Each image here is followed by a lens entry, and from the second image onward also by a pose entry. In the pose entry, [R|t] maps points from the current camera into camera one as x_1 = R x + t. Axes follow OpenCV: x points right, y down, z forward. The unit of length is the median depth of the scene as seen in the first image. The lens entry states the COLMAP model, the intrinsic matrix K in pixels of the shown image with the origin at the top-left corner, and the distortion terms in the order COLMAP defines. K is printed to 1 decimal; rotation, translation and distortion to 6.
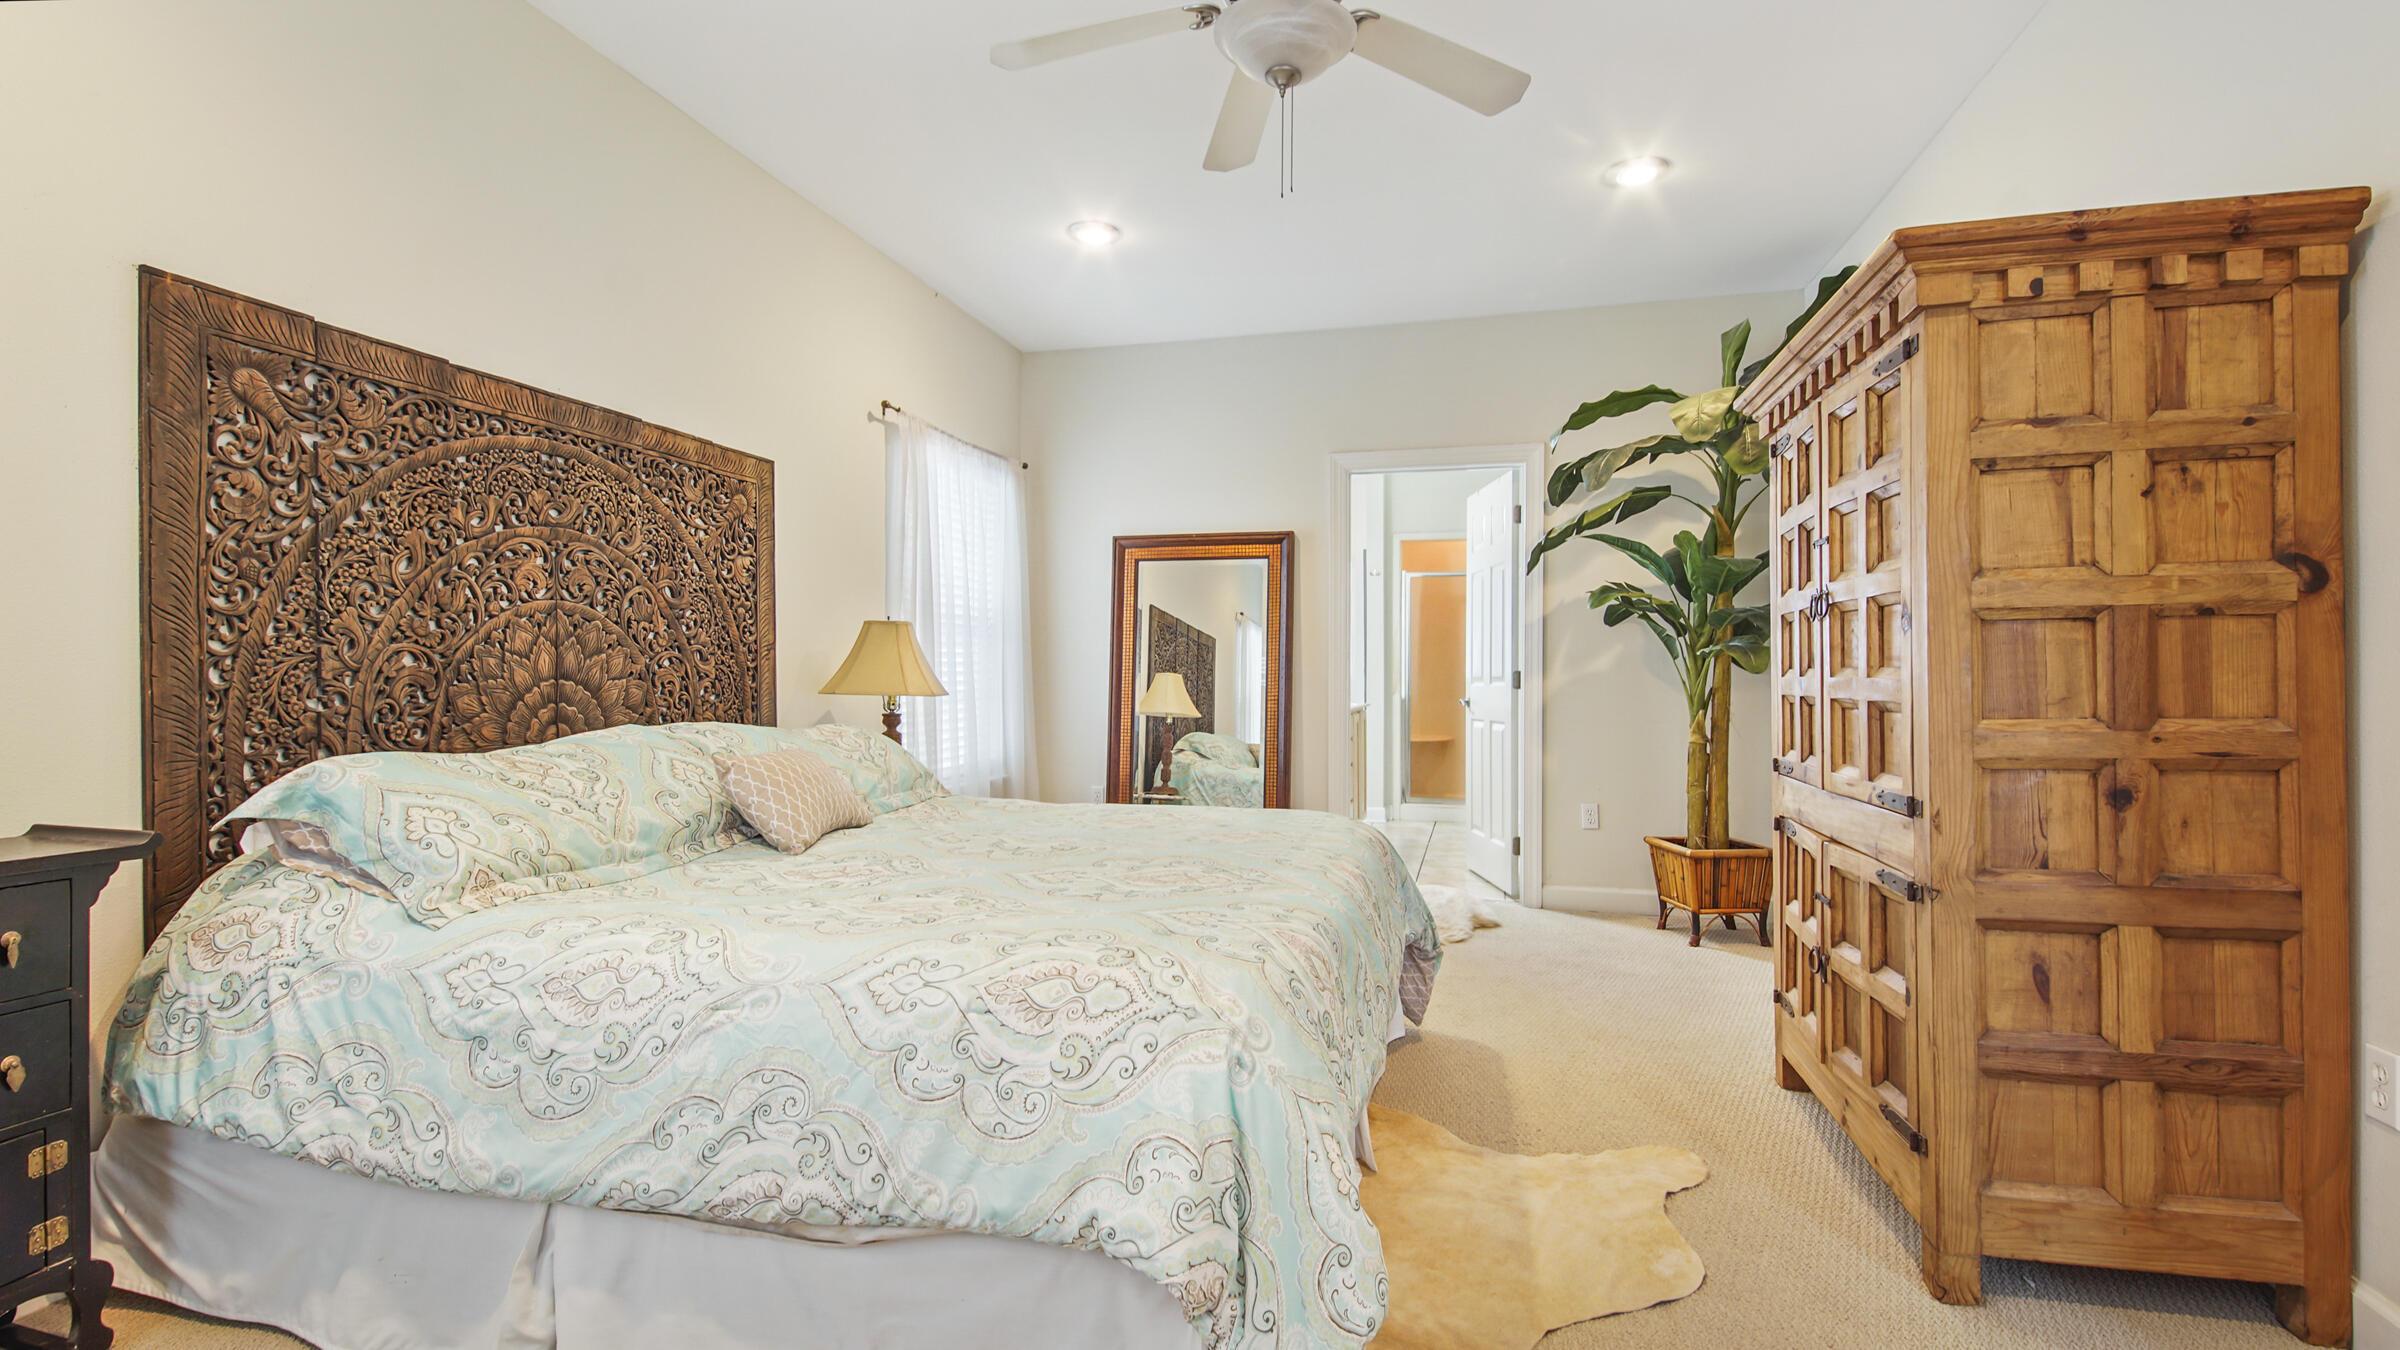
lens RADIAL K [[1071.5, 0, 1262.4], [0, 1071.5, 663.9], [0, 0, 1]] dist [0.001135, -0.006110]
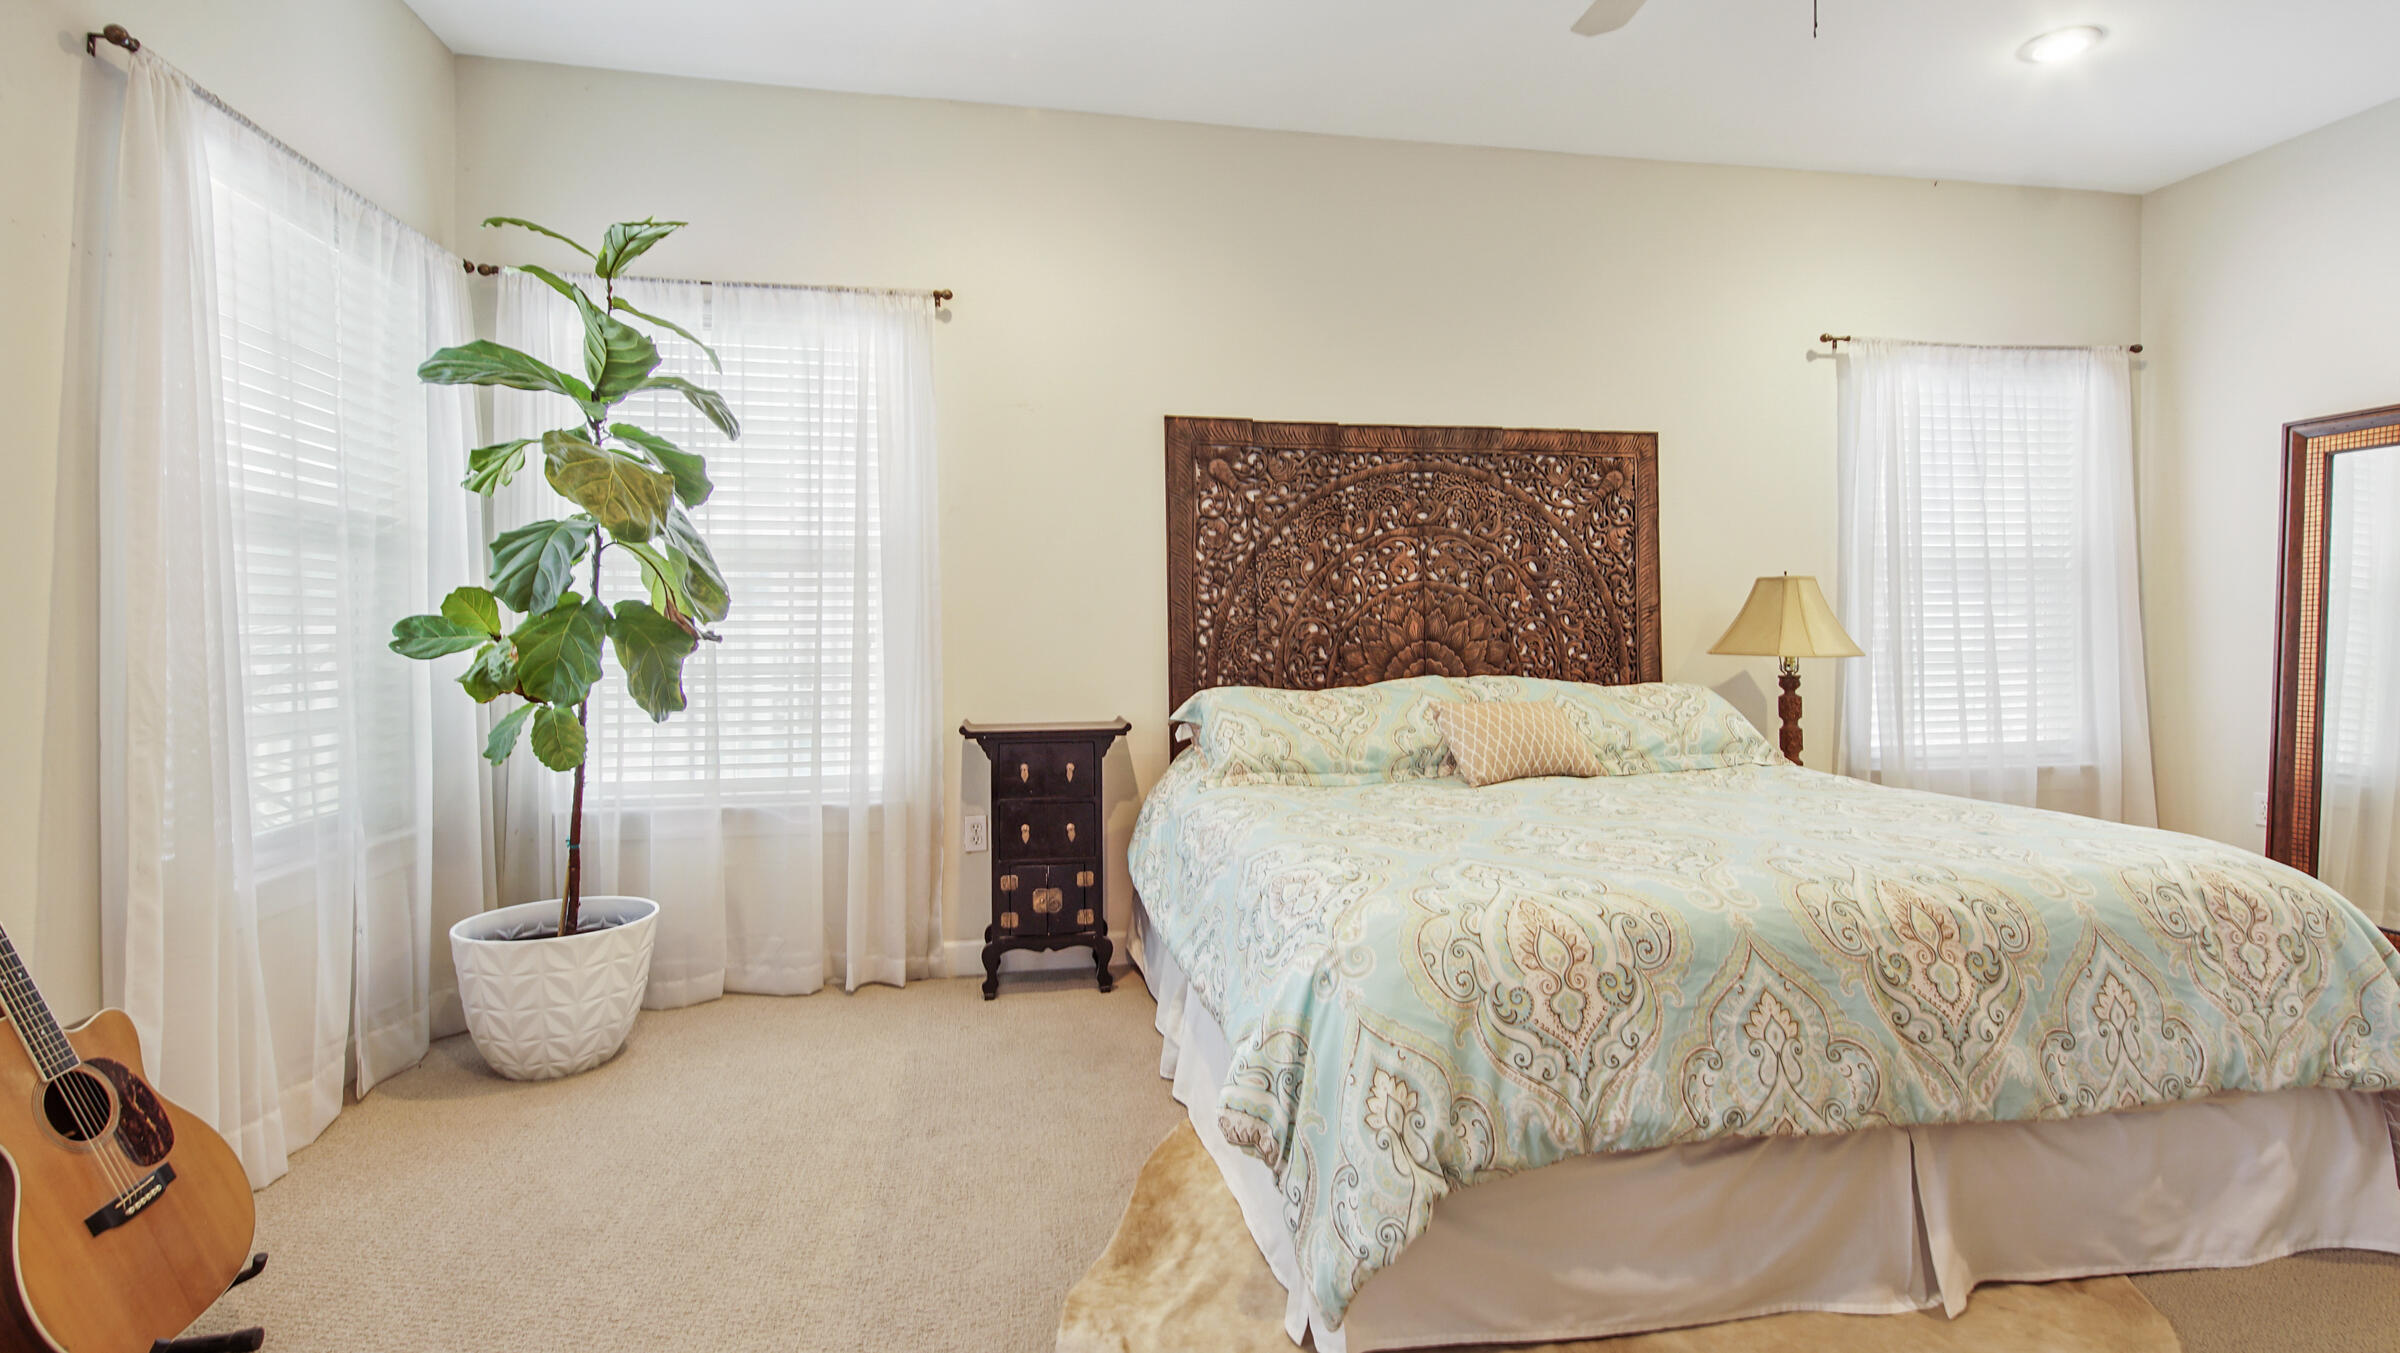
lens RADIAL K [[1131.1, 0, 1203.3], [0, 1131.1, 612.3], [0, 0, 1]] dist [0.000659, 0.000082]
pose [[0.383584, -0.024940, -0.923169, 0.541759], [0.017907, 0.999648, -0.019566, 0.001902], [0.923332, -0.009026, 0.383896, 0.216636]]
